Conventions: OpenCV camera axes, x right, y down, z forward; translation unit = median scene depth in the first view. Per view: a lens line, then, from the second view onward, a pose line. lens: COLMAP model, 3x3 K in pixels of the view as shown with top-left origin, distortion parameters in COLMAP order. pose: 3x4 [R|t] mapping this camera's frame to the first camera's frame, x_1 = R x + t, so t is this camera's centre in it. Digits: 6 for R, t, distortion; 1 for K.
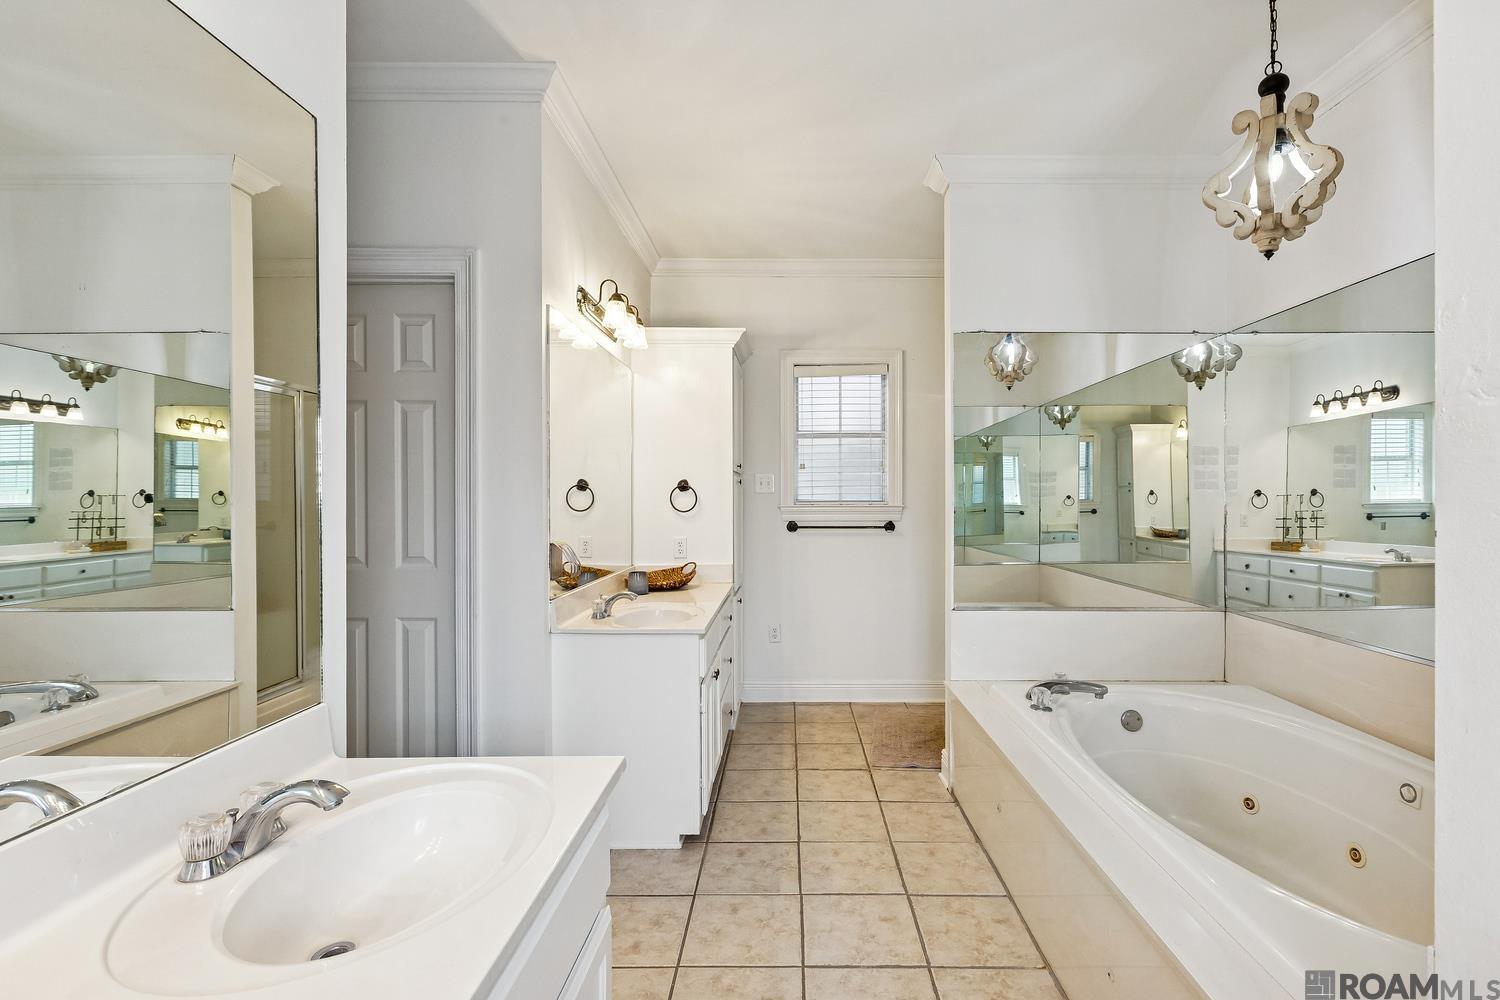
lens RADIAL K [[712.2, 0, 754.5], [0, 712.2, 505.5], [0, 0, 1]] dist [-0.000727, 0.000106]
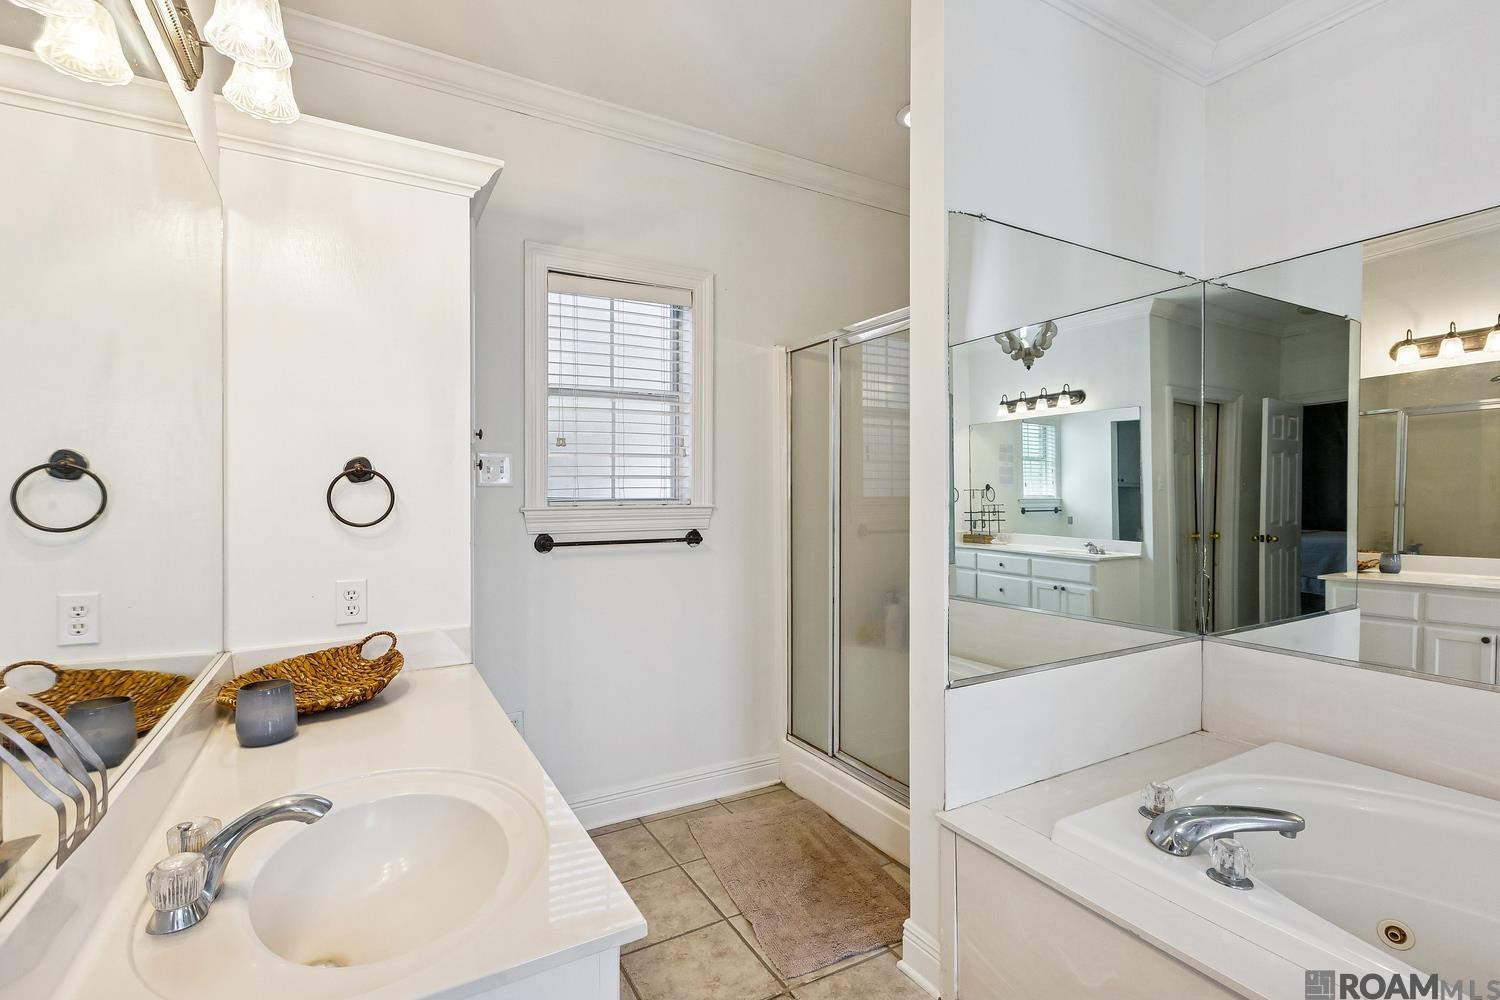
lens RADIAL K [[712.2, 0, 754.5], [0, 712.2, 505.5], [0, 0, 1]] dist [-0.000727, 0.000106]
pose [[0.848187, -0.006097, 0.529661, -0.108219], [-0.002880, 0.999866, 0.016122, -0.010953], [-0.529688, -0.015200, 0.848056, 0.396656]]
